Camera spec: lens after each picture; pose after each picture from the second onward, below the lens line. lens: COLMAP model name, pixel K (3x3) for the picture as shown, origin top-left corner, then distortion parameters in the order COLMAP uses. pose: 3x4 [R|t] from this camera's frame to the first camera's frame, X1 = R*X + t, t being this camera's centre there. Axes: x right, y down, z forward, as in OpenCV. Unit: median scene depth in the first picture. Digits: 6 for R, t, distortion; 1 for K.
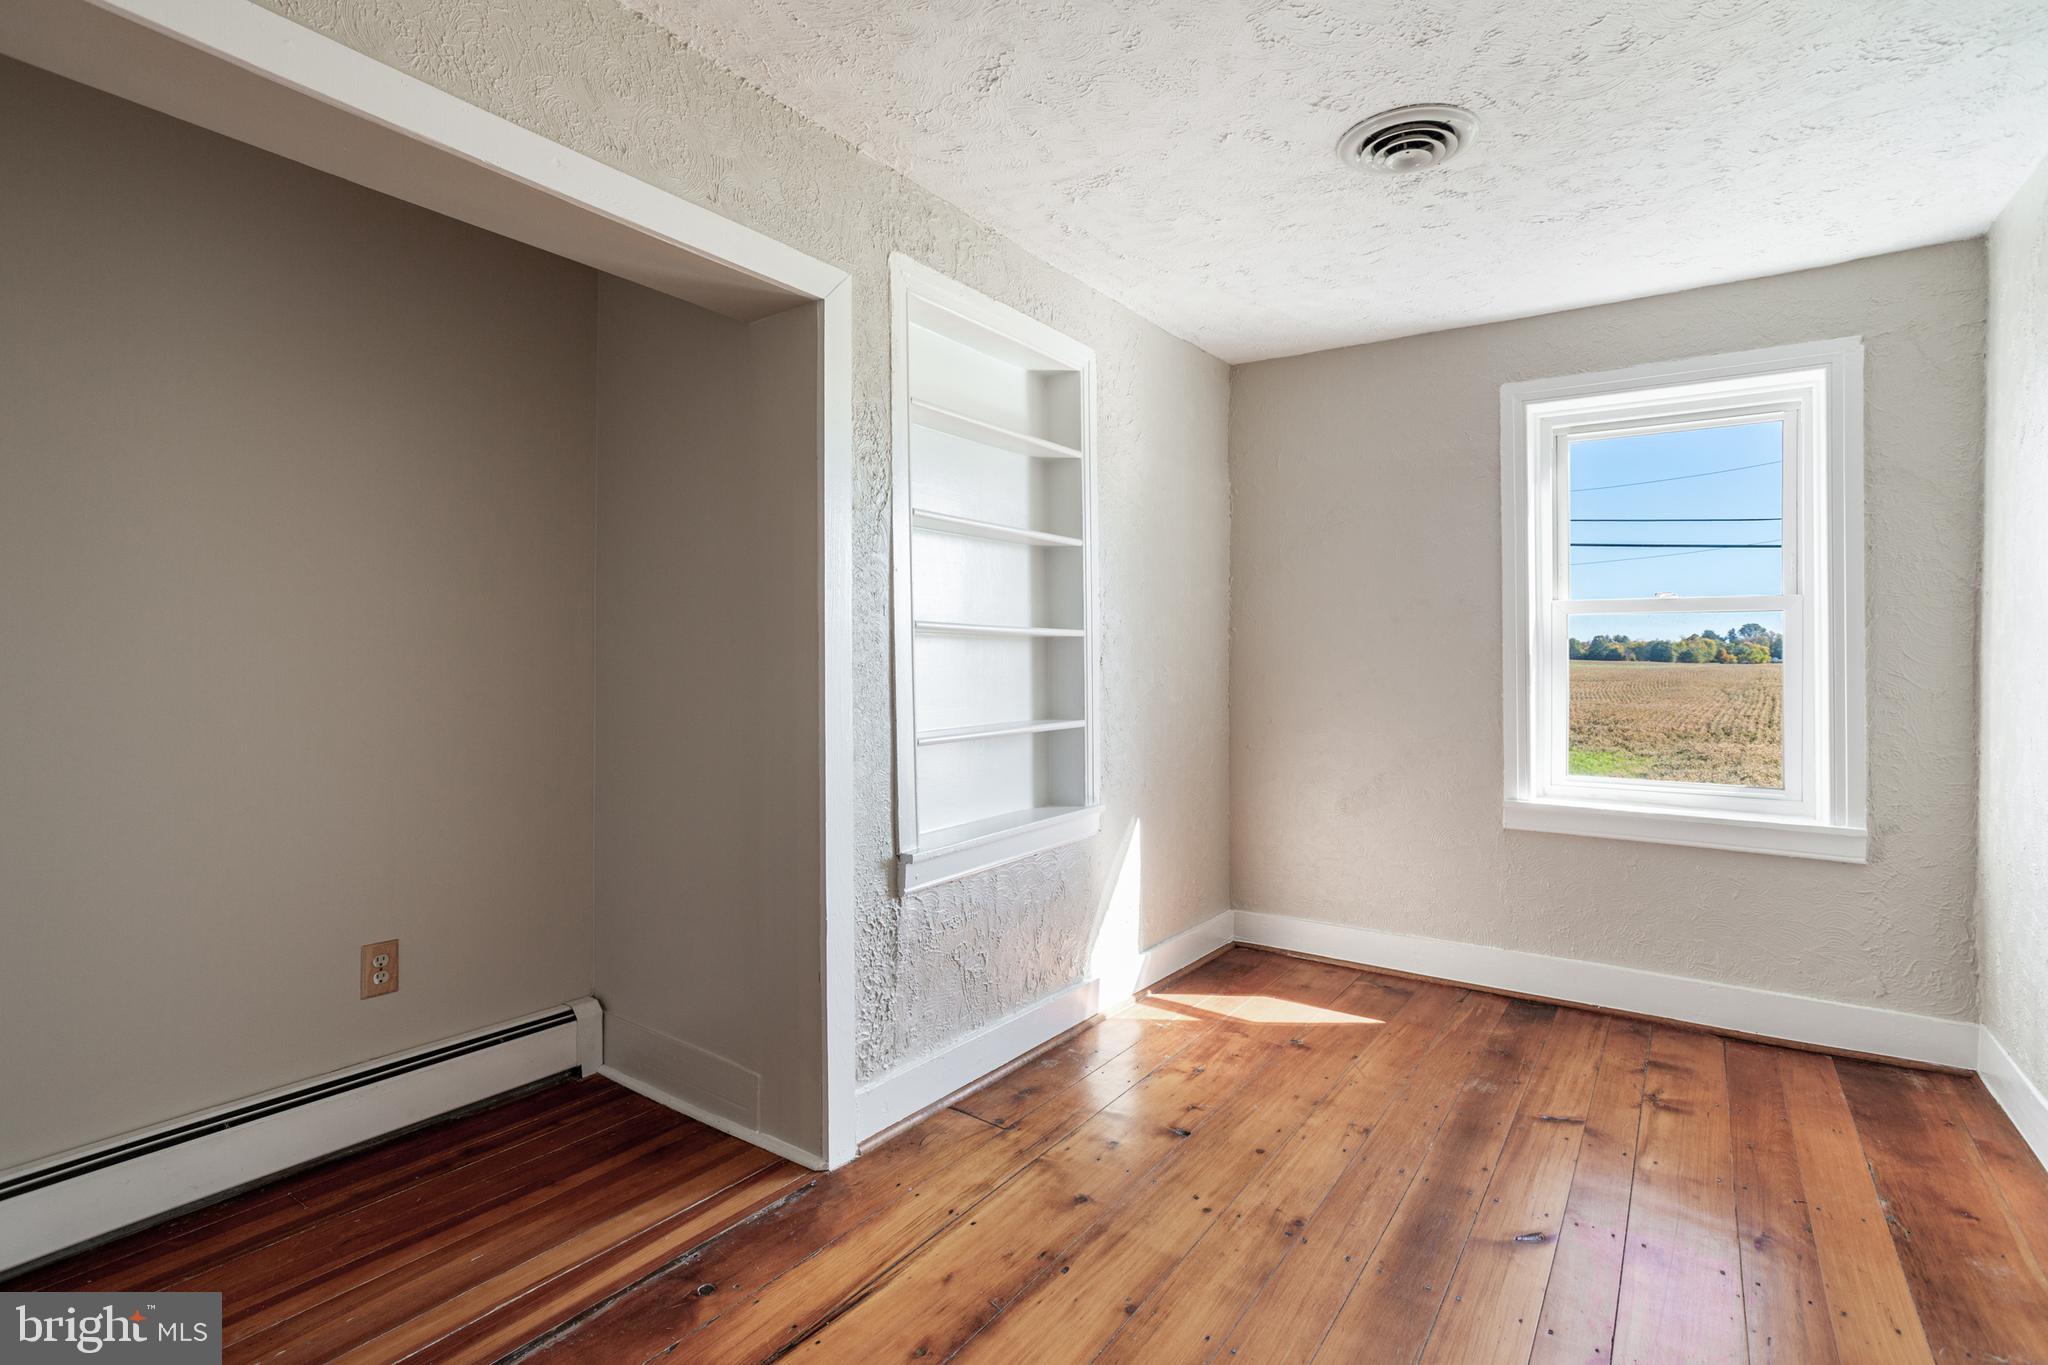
lens RADIAL K [[994.0, 0, 1022.7], [0, 994.0, 666.6], [0, 0, 1]] dist [-0.050655, 0.035983]
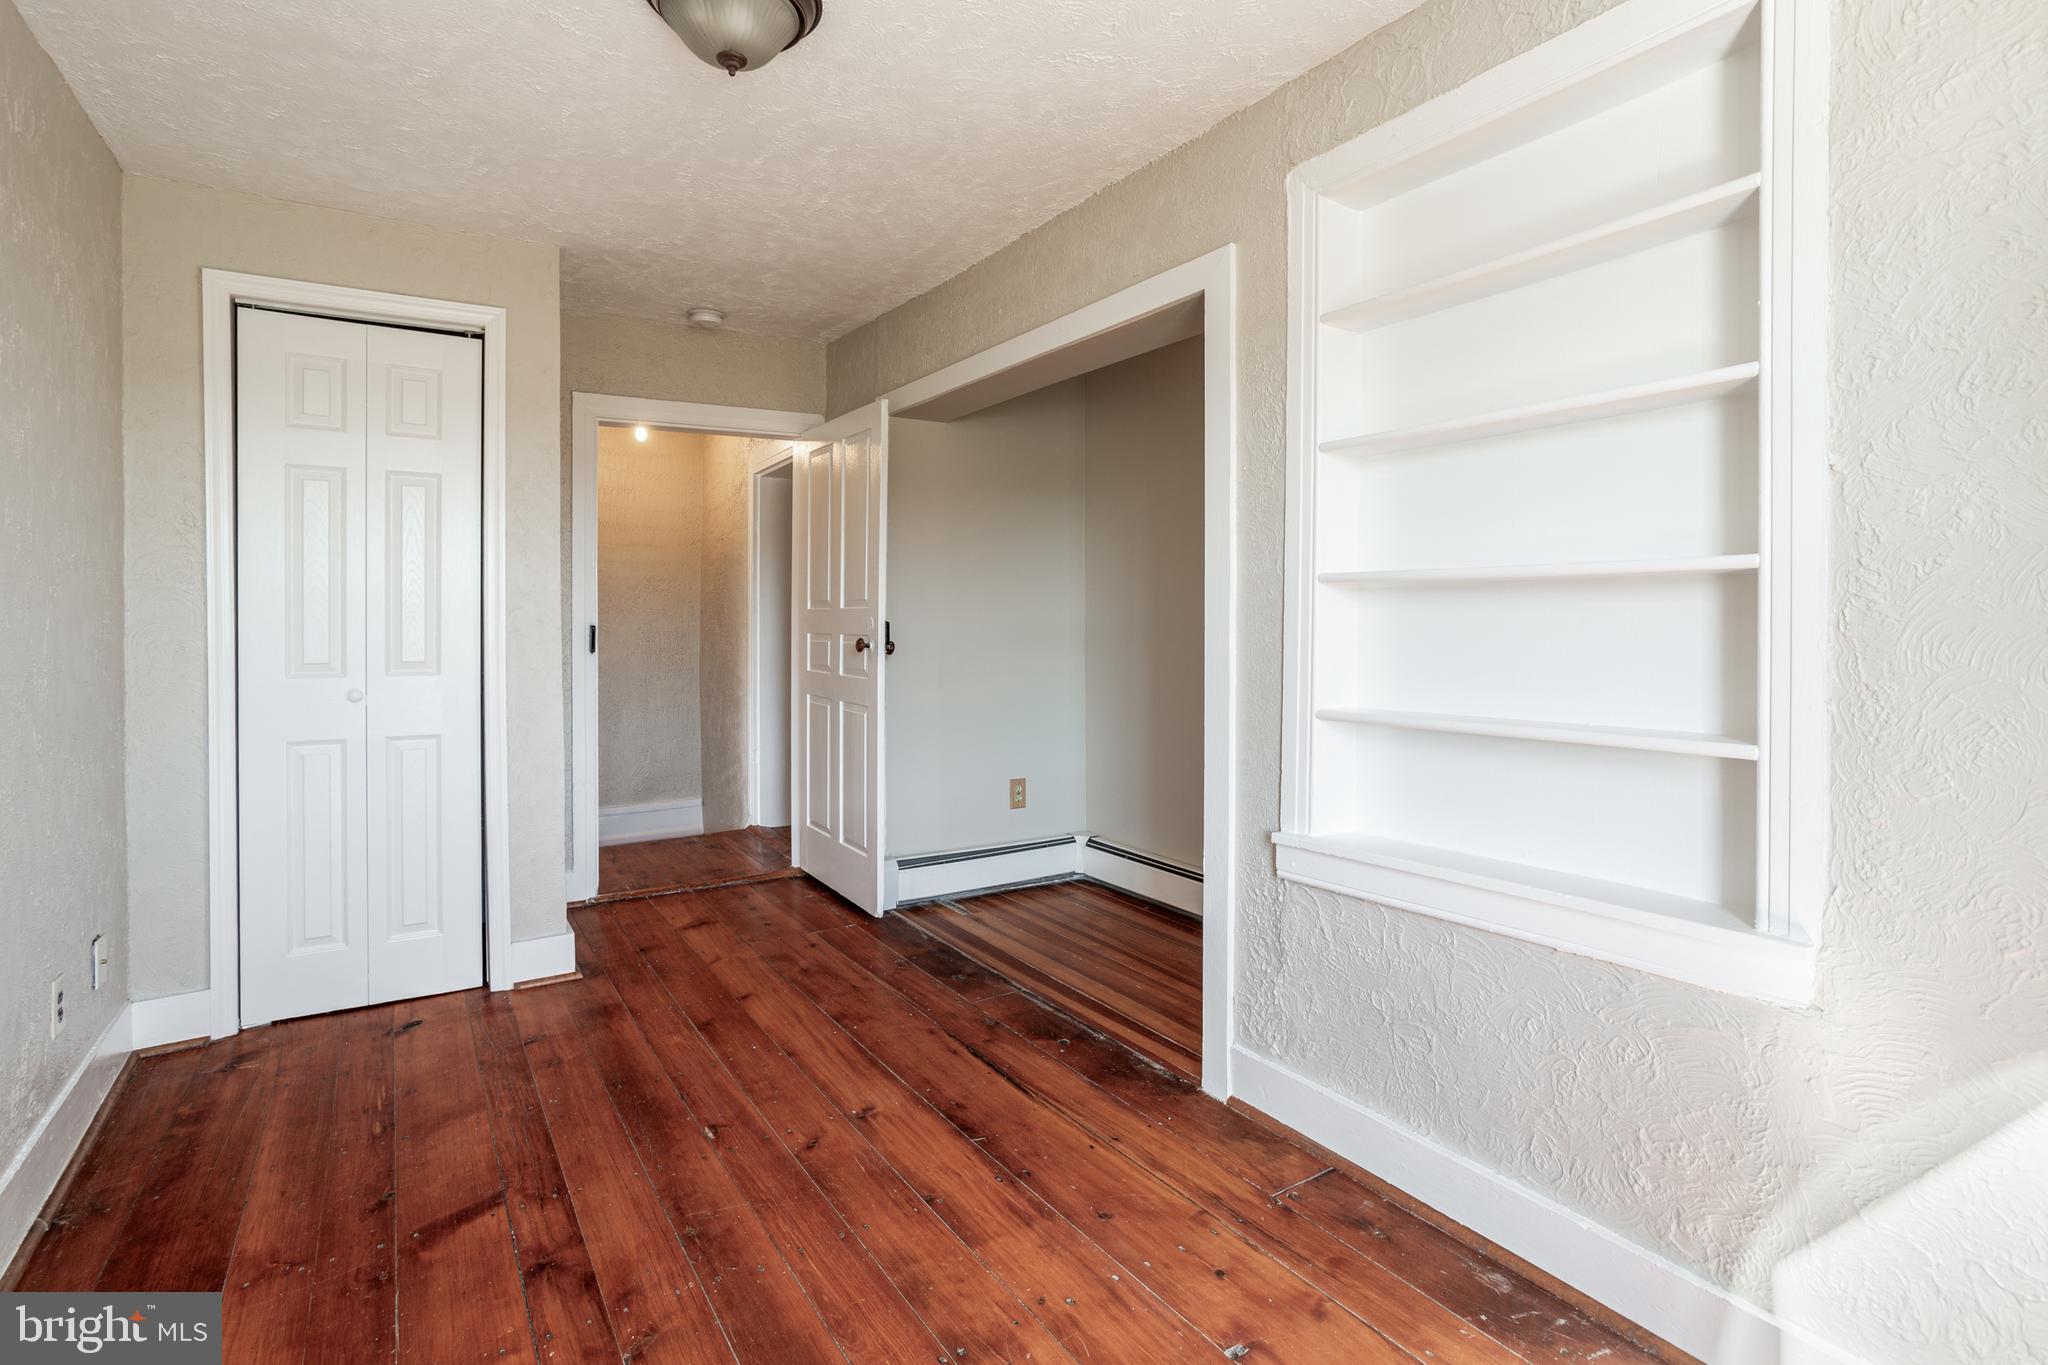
lens RADIAL K [[994.0, 0, 1022.7], [0, 994.0, 666.6], [0, 0, 1]] dist [-0.050655, 0.035983]
pose [[-0.395600, 0.031322, -0.917889, 0.966334], [0.001511, 0.999439, 0.033453, 0.001472], [0.918422, 0.011847, -0.395425, 1.362157]]
